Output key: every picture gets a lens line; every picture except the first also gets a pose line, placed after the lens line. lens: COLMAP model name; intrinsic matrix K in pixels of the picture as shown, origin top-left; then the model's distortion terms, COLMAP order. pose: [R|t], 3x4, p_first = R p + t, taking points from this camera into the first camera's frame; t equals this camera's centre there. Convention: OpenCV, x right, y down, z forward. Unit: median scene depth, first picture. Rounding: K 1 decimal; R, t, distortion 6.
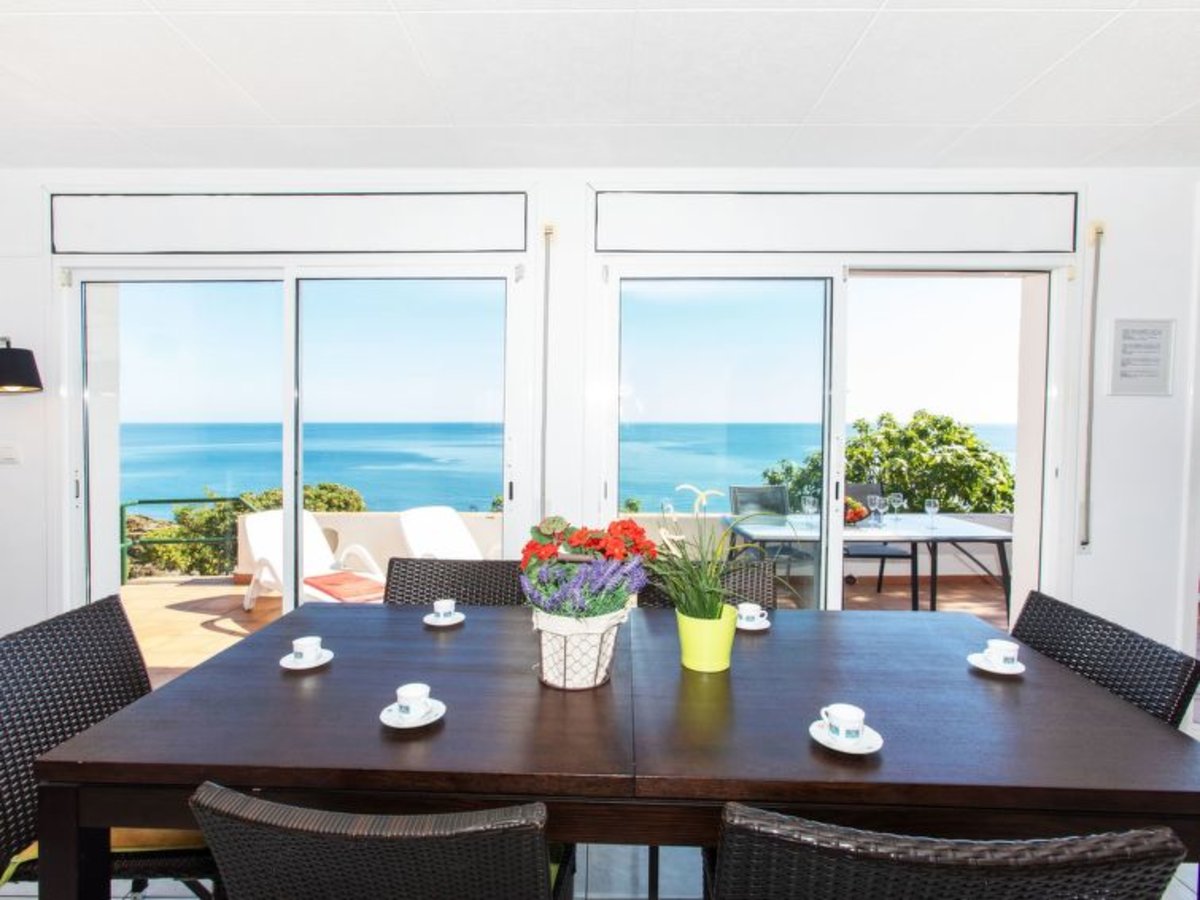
lens RADIAL K [[611.6, 0, 596.7], [0, 611.6, 455.0], [0, 0, 1]] dist [-0.006022, 0.000336]
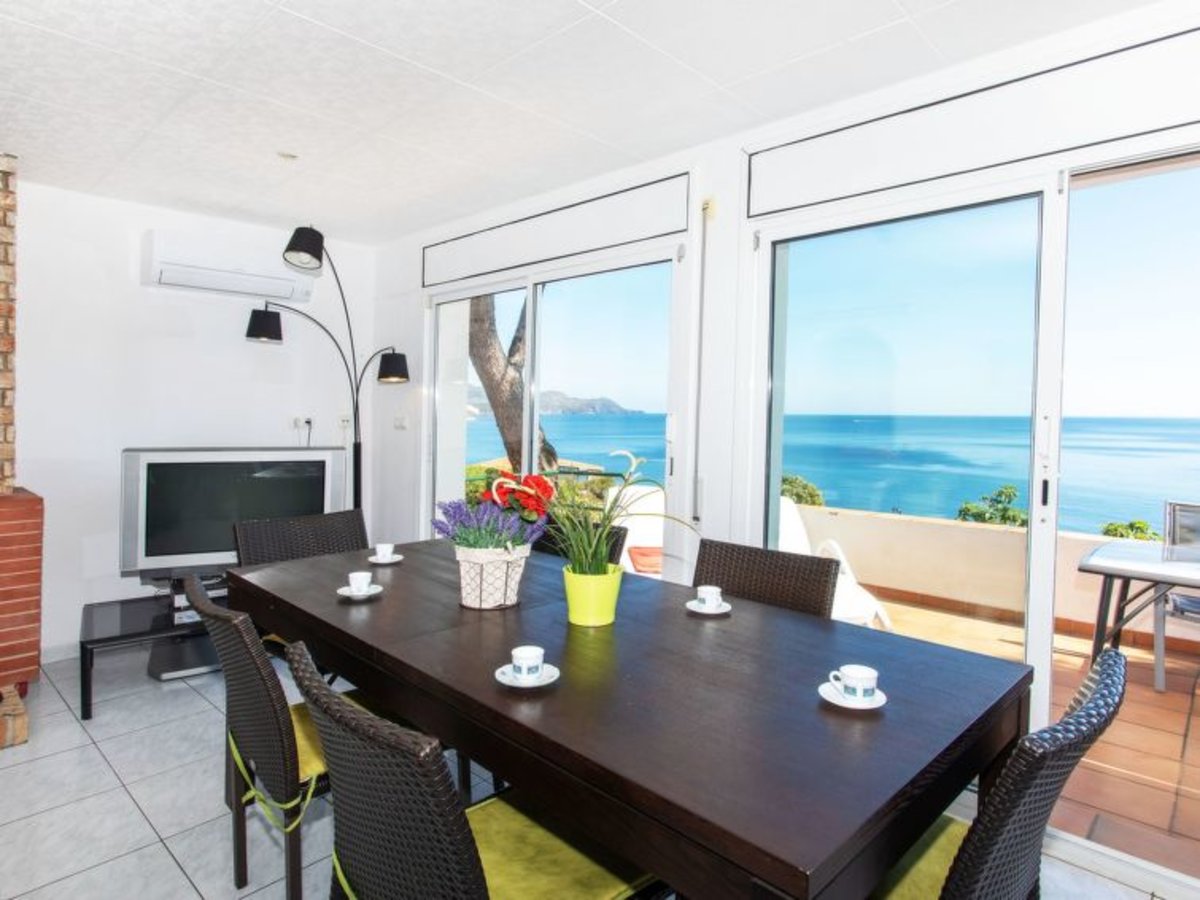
lens RADIAL K [[688.7, 0, 602.8], [0, 688.7, 444.4], [0, 0, 1]] dist [0.001147, 0.001613]
pose [[0.736007, 0.035949, -0.676018, 0.140244], [-0.042464, 0.999074, 0.006896, 0.004704], [0.675640, 0.023631, 0.736853, 0.018273]]
